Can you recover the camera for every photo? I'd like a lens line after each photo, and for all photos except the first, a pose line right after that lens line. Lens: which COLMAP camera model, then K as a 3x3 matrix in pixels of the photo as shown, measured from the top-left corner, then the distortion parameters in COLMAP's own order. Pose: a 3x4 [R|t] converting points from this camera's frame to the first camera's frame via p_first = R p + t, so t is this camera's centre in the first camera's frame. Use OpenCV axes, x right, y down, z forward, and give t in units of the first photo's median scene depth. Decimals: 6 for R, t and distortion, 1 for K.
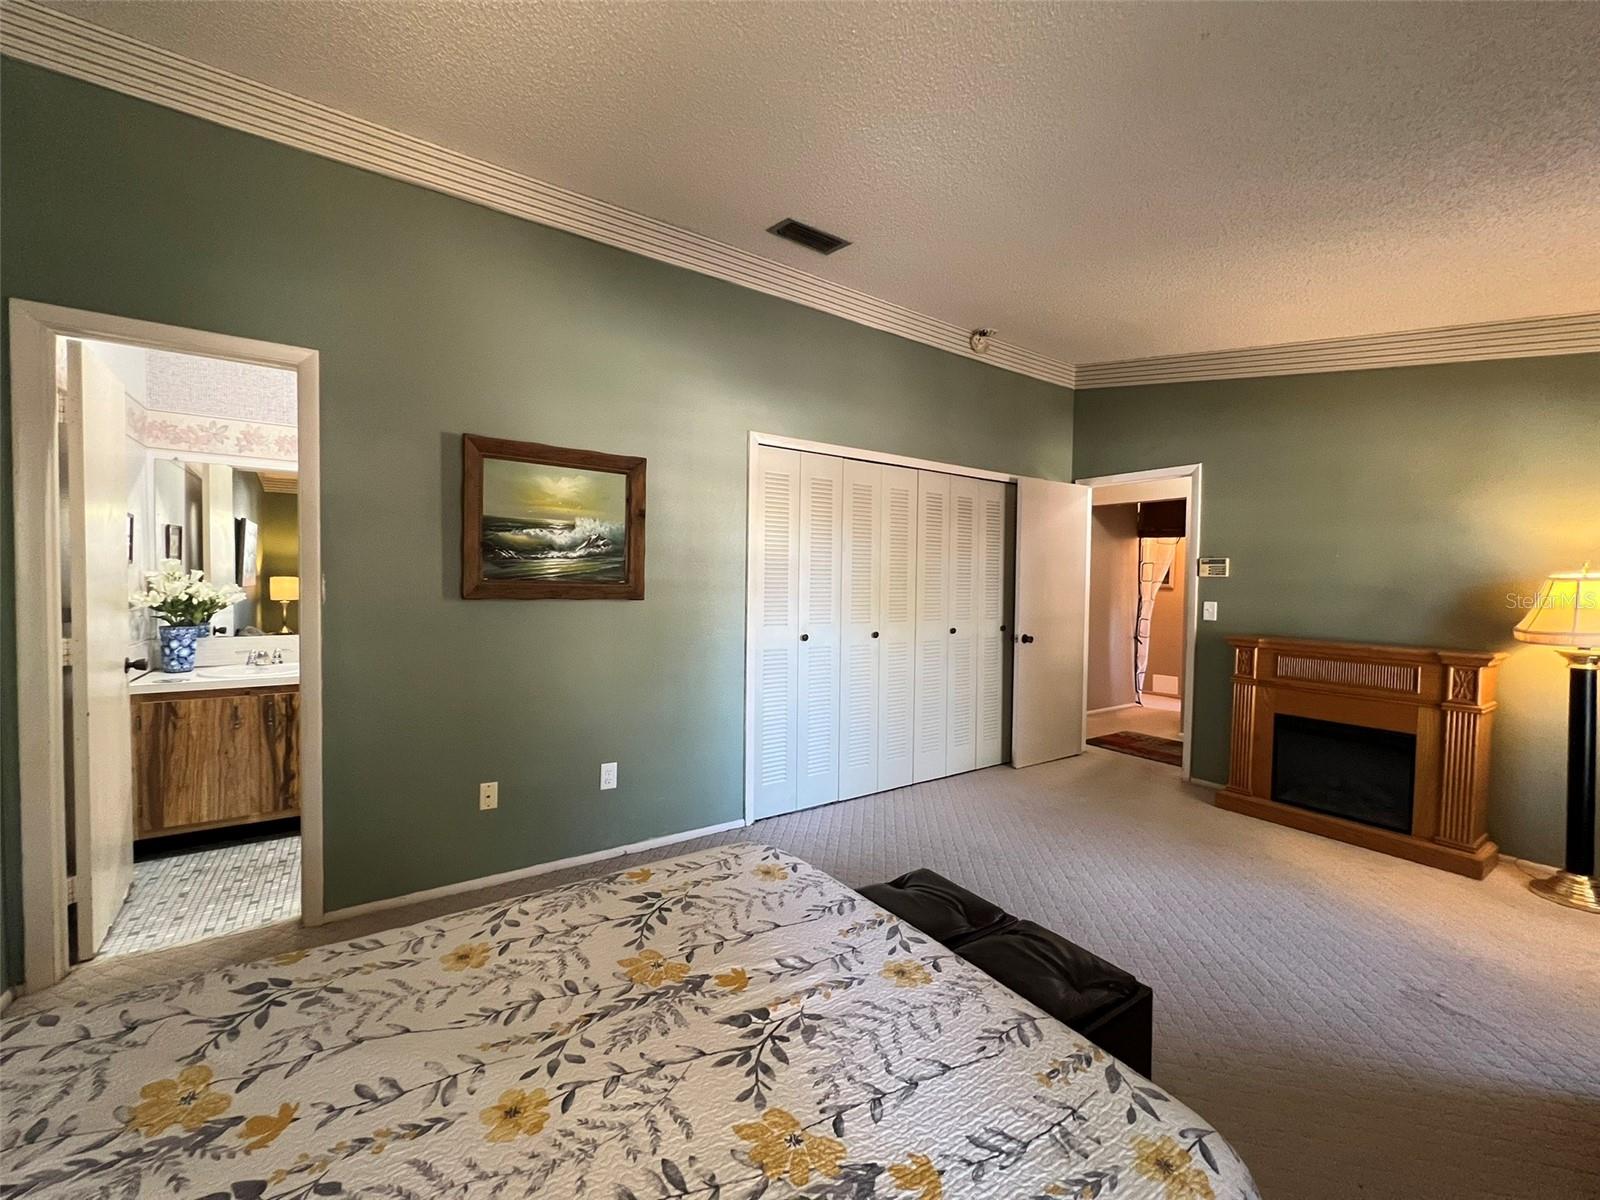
lens RADIAL K [[640.2, 0, 794.0], [0, 640.2, 599.4], [0, 0, 1]] dist [-0.002382, 0.000518]
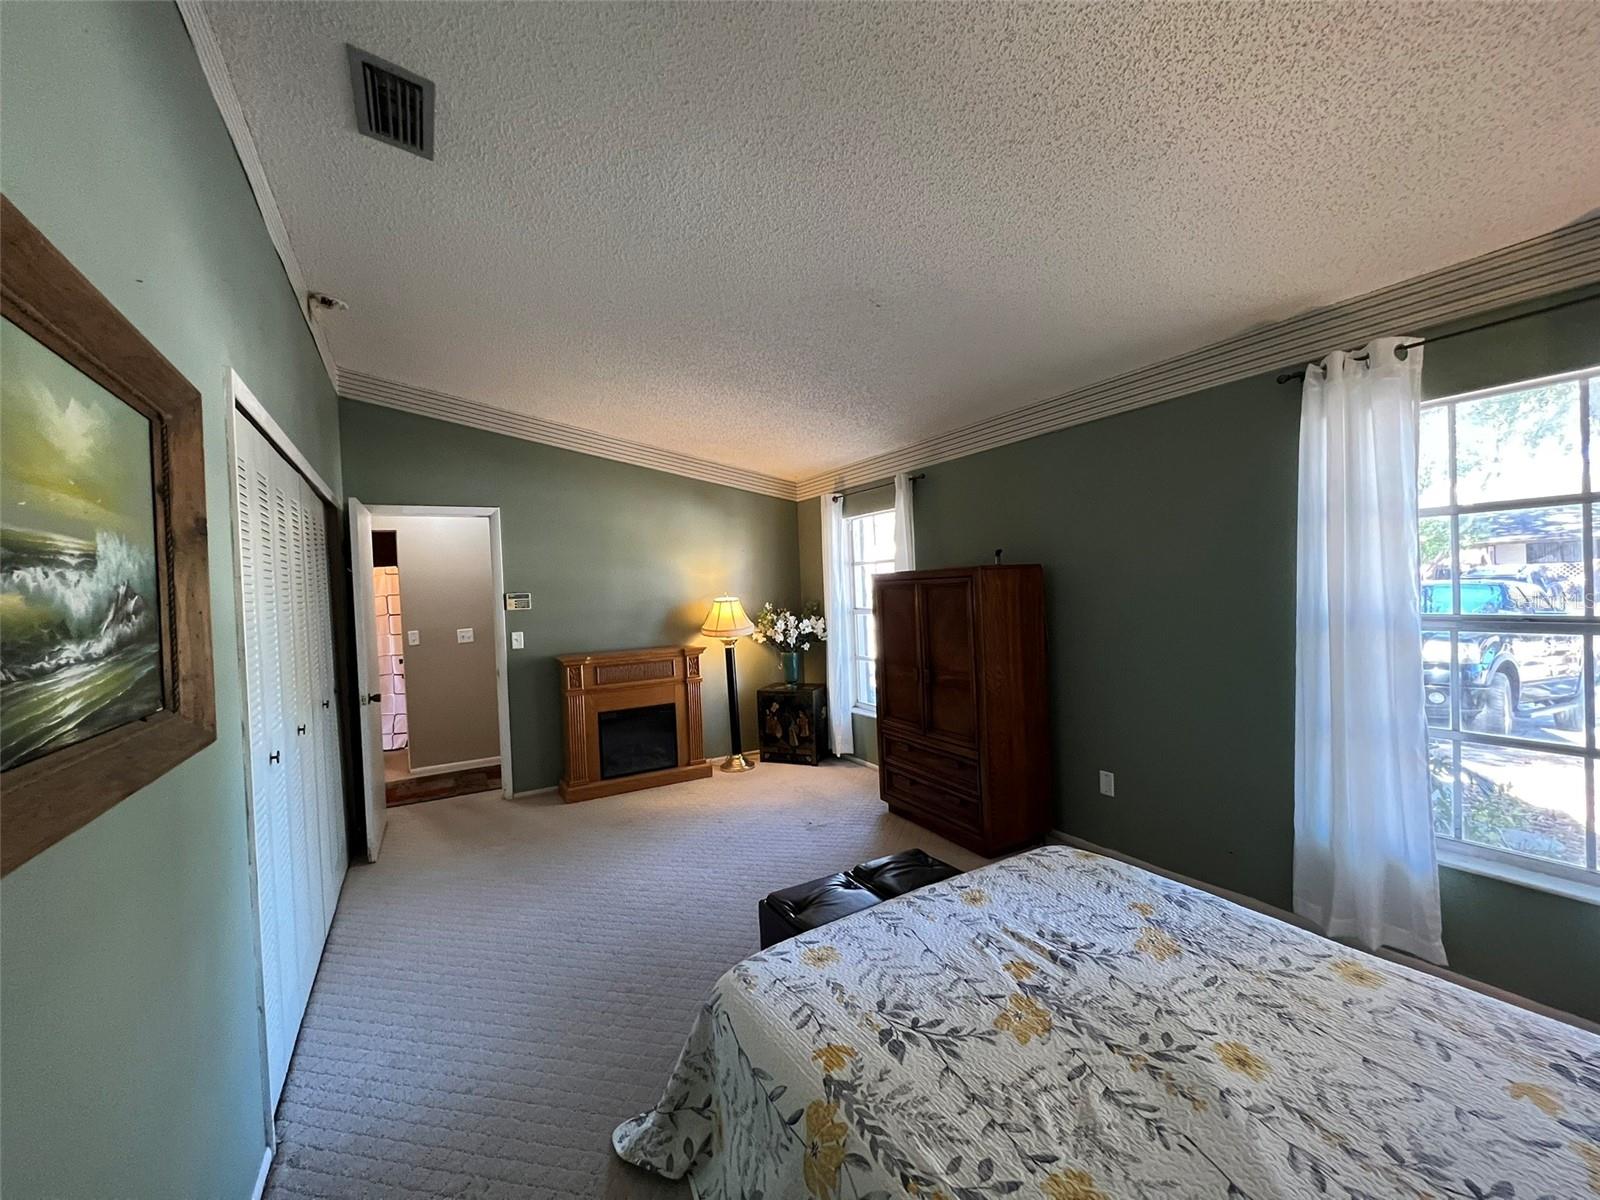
lens RADIAL K [[640.2, 0, 794.0], [0, 640.2, 599.4], [0, 0, 1]] dist [-0.002382, 0.000518]
pose [[0.067005, -0.036138, 0.997098, -0.825736], [0.071077, 0.996978, 0.031358, -0.103099], [-0.995218, 0.068769, 0.069371, 0.825449]]
